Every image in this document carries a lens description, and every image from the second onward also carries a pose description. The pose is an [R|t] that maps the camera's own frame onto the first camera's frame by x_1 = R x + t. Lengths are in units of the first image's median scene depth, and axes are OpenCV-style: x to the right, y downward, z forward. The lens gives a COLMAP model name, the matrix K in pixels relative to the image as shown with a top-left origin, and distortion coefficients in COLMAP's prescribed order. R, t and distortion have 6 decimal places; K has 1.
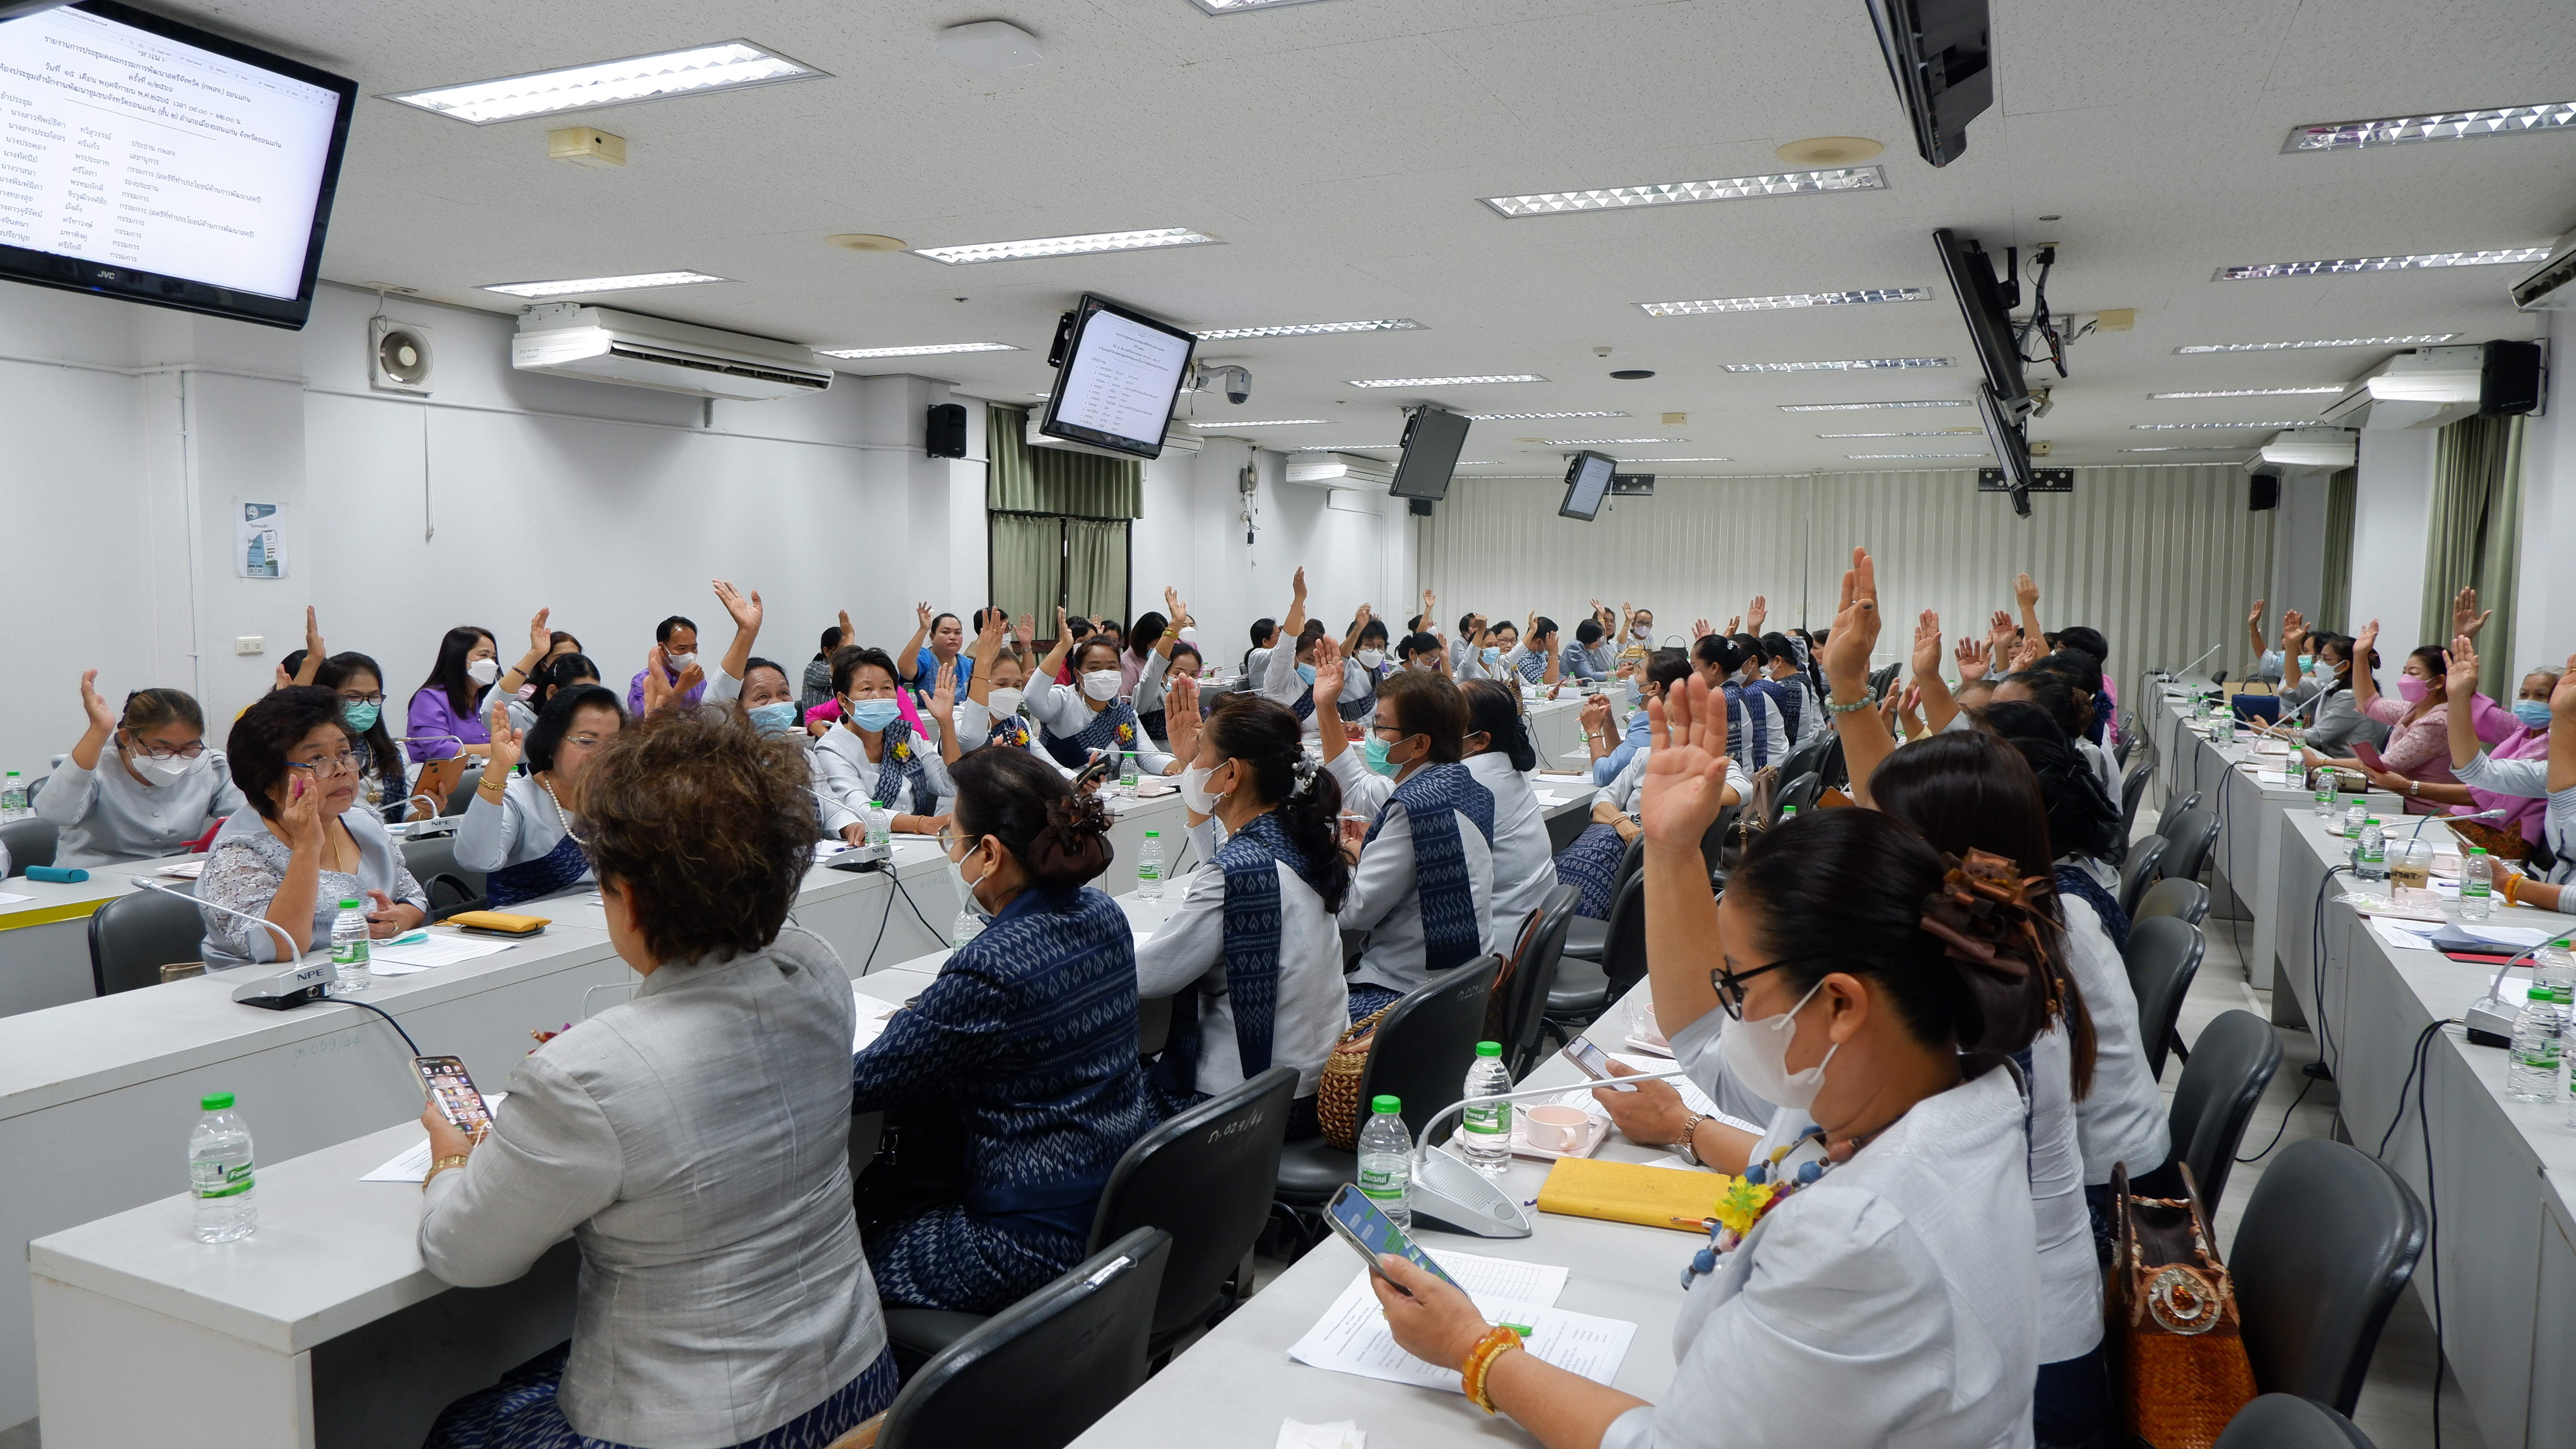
lens RADIAL K [[1729.7, 0, 1288.0], [0, 1729.7, 724.5], [0, 0, 1]] dist [-0.010227, 0.001226]
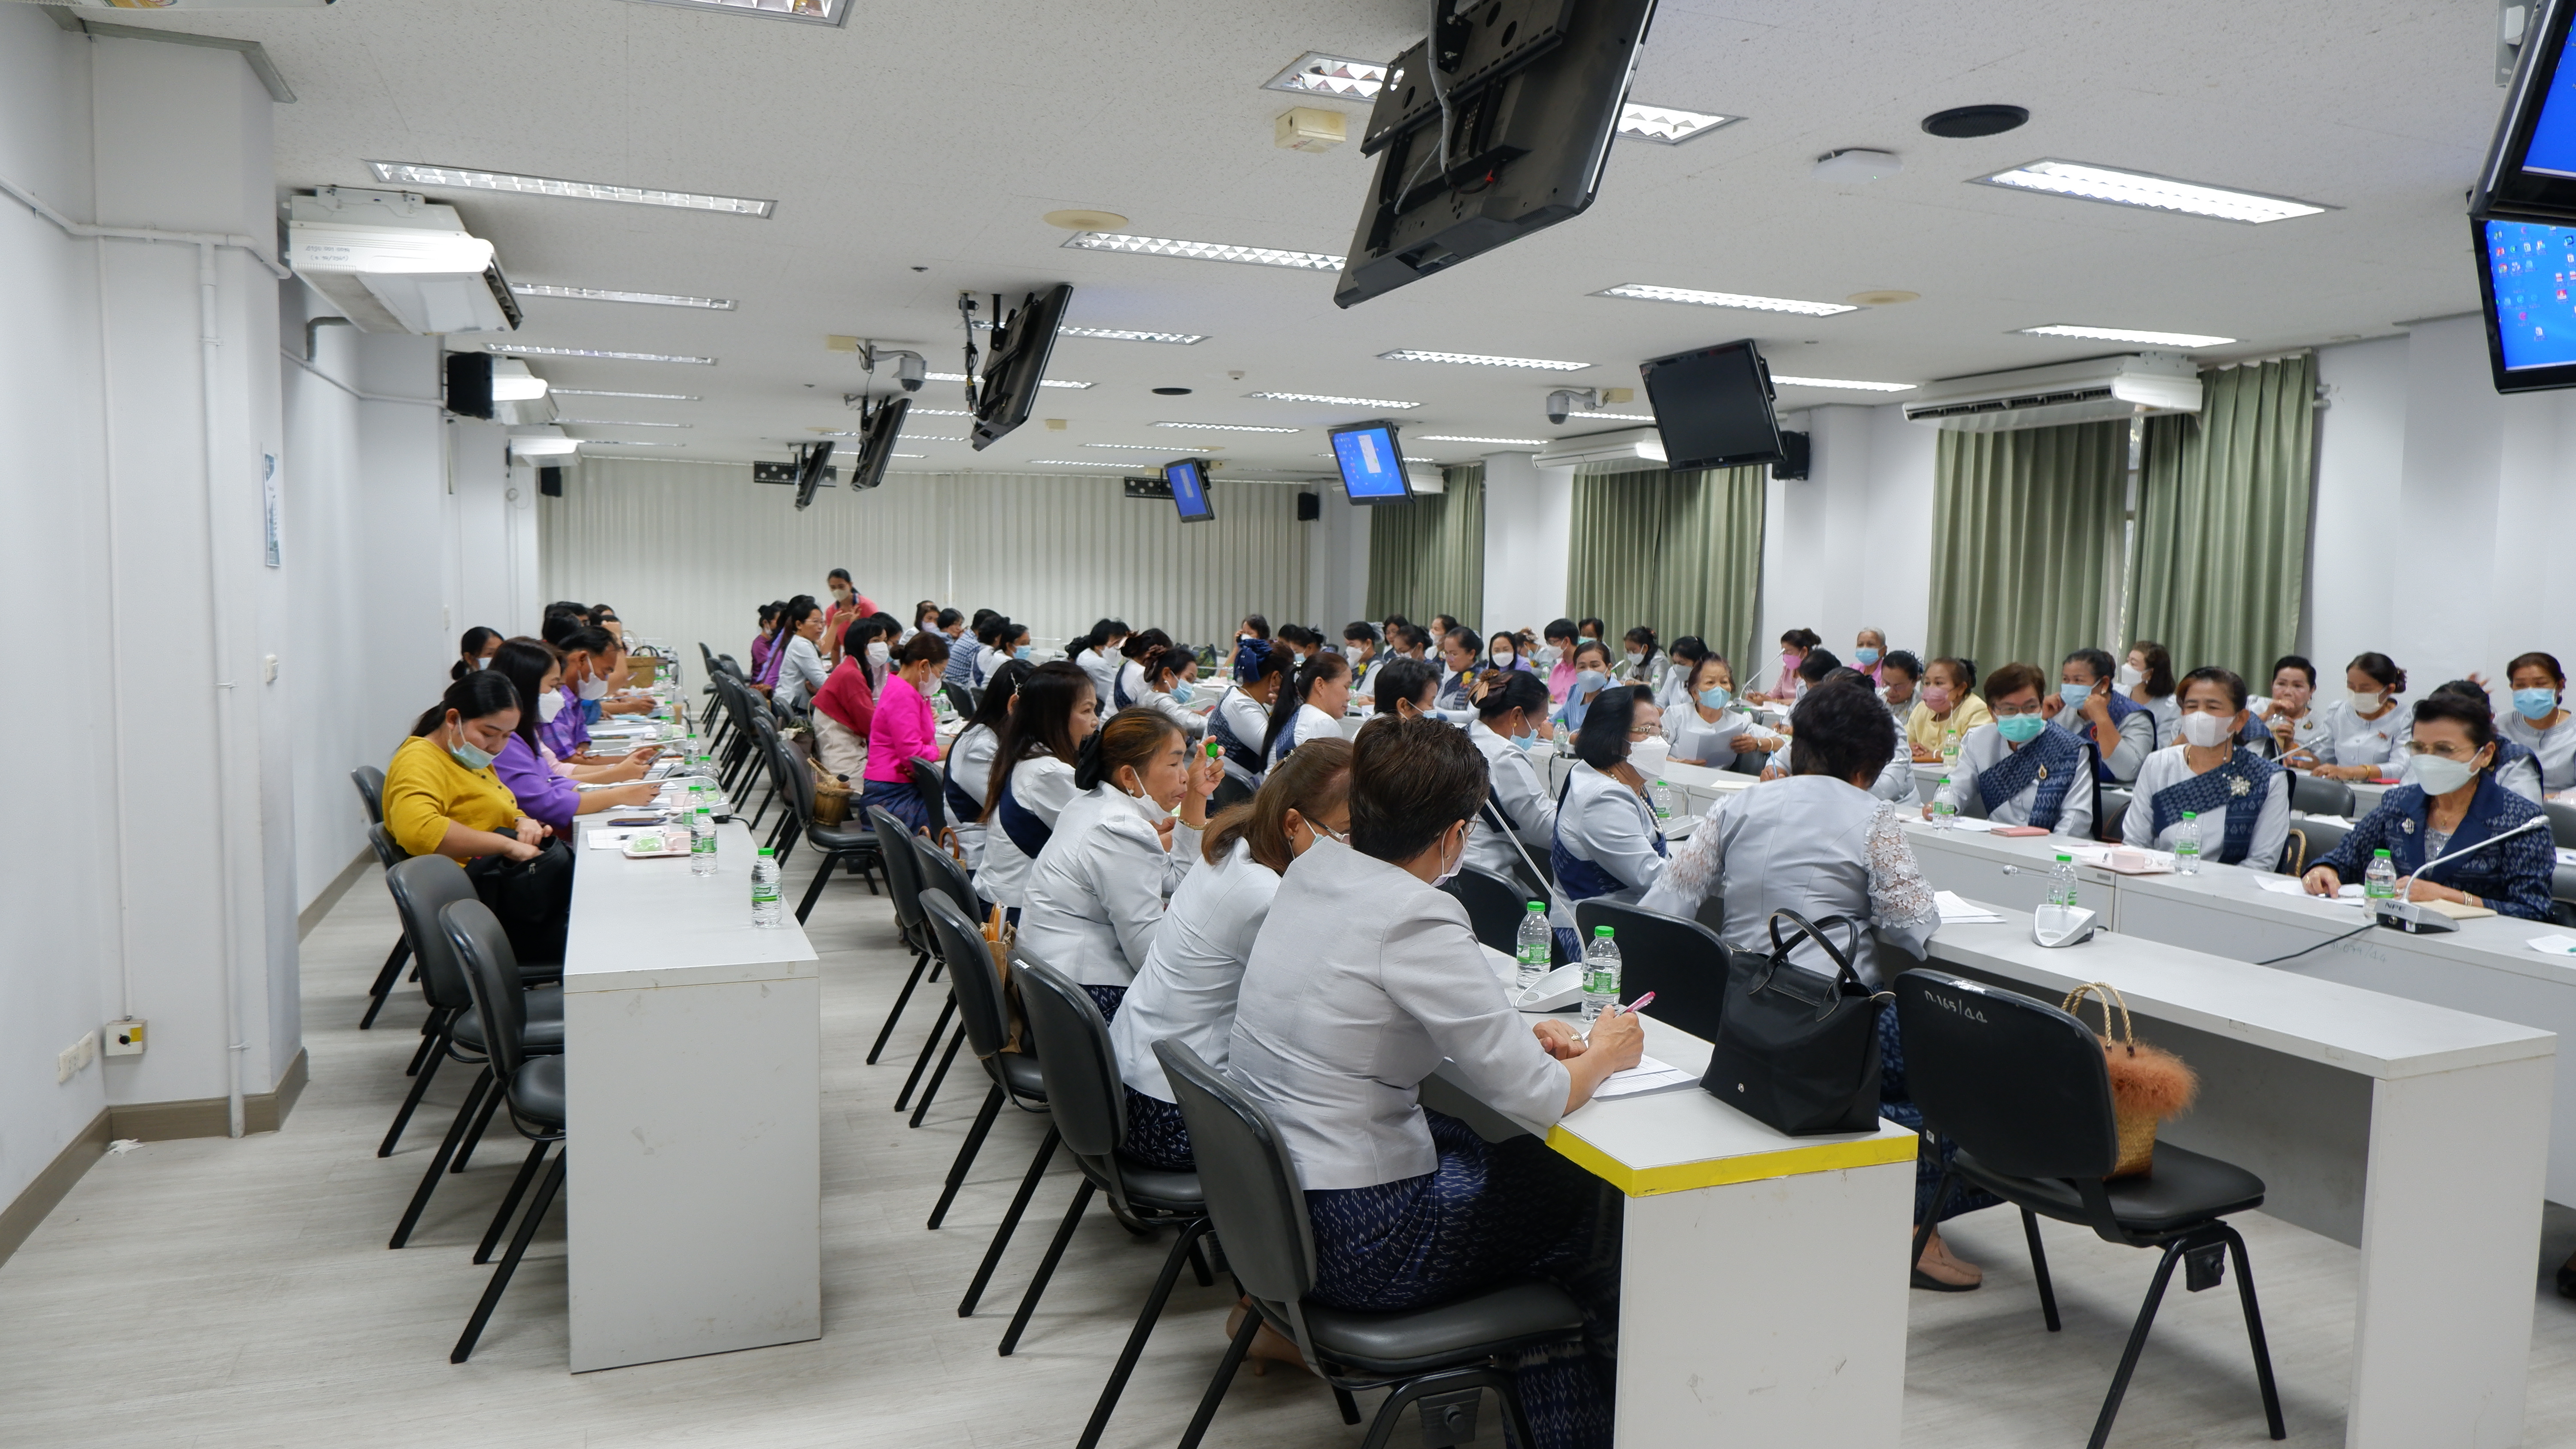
lens RADIAL K [[1716.0, 0, 1258.7], [0, 1716.0, 728.6], [0, 0, 1]] dist [0.001368, -0.000574]
pose [[0.702844, -0.060795, 0.708742, -0.640292], [0.048965, 0.998113, 0.037059, -0.036736], [-0.709657, 0.008657, 0.704494, 0.261632]]
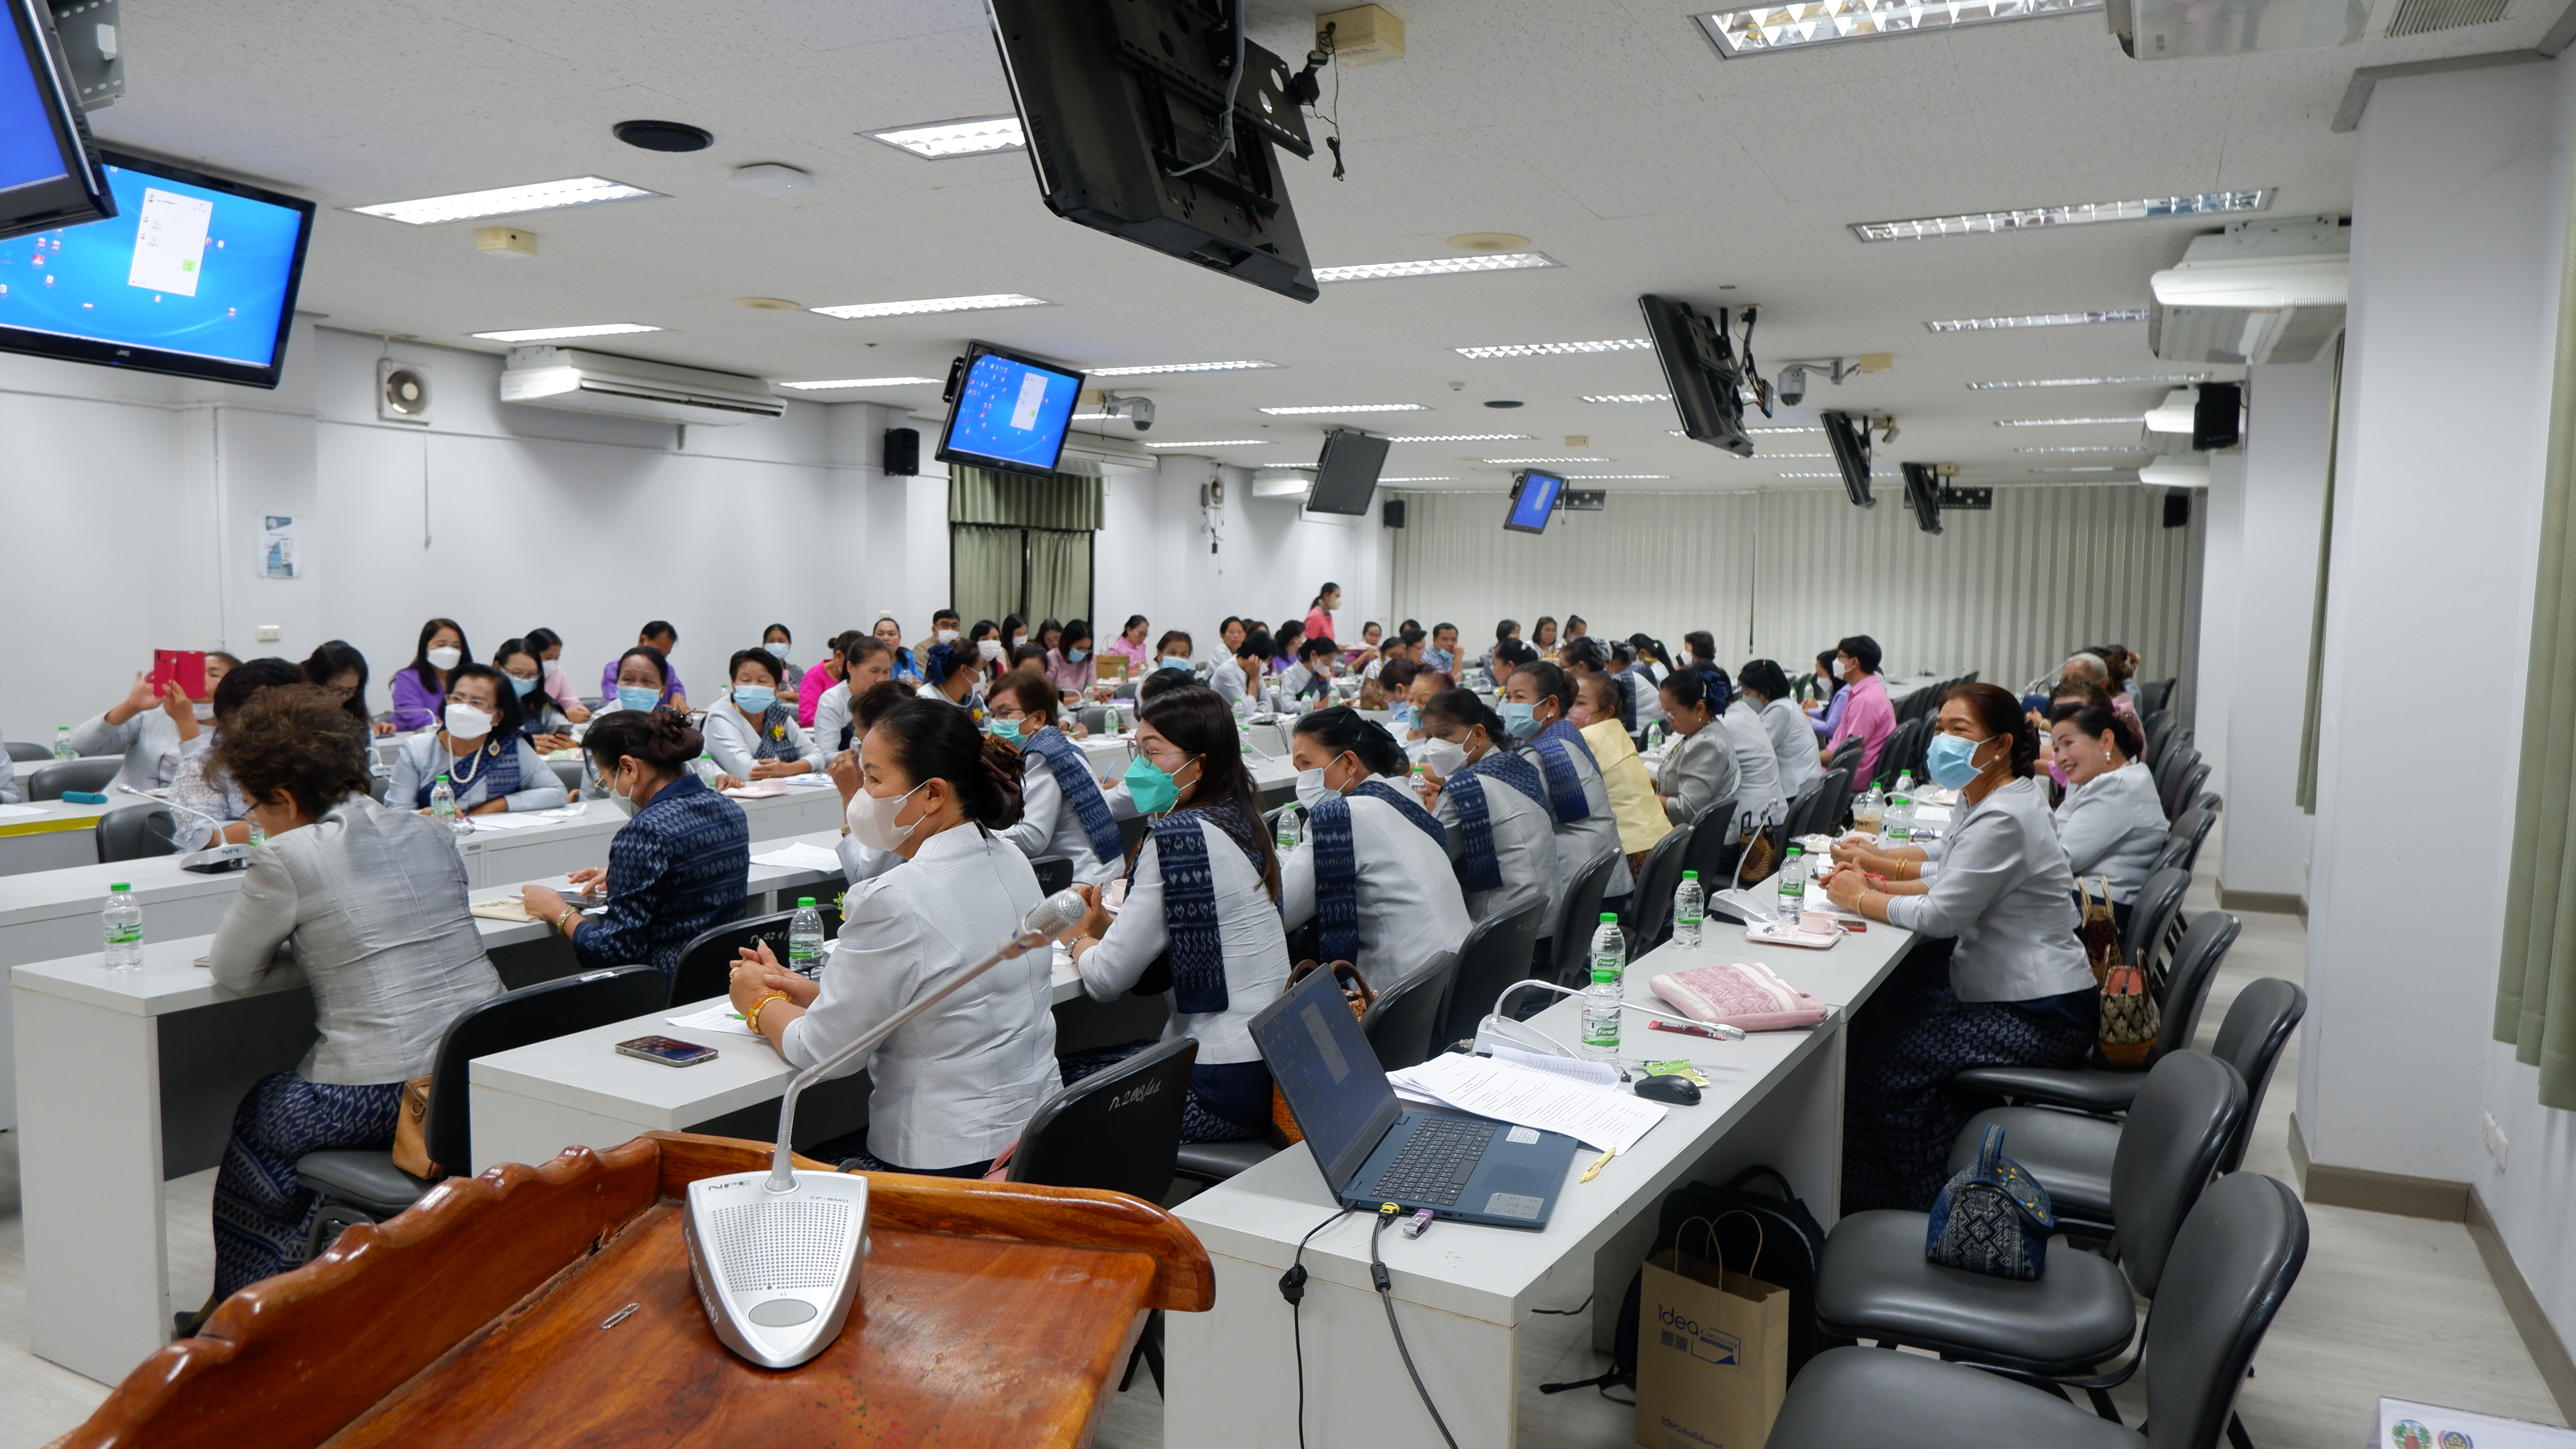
lens RADIAL K [[1716.0, 0, 1258.7], [0, 1716.0, 728.6], [0, 0, 1]] dist [0.001368, -0.000574]
pose [[0.998570, 0.012334, -0.052017, 0.125918], [-0.012410, 0.999922, -0.001131, 0.011082], [0.051999, 0.001775, 0.998646, -0.135761]]
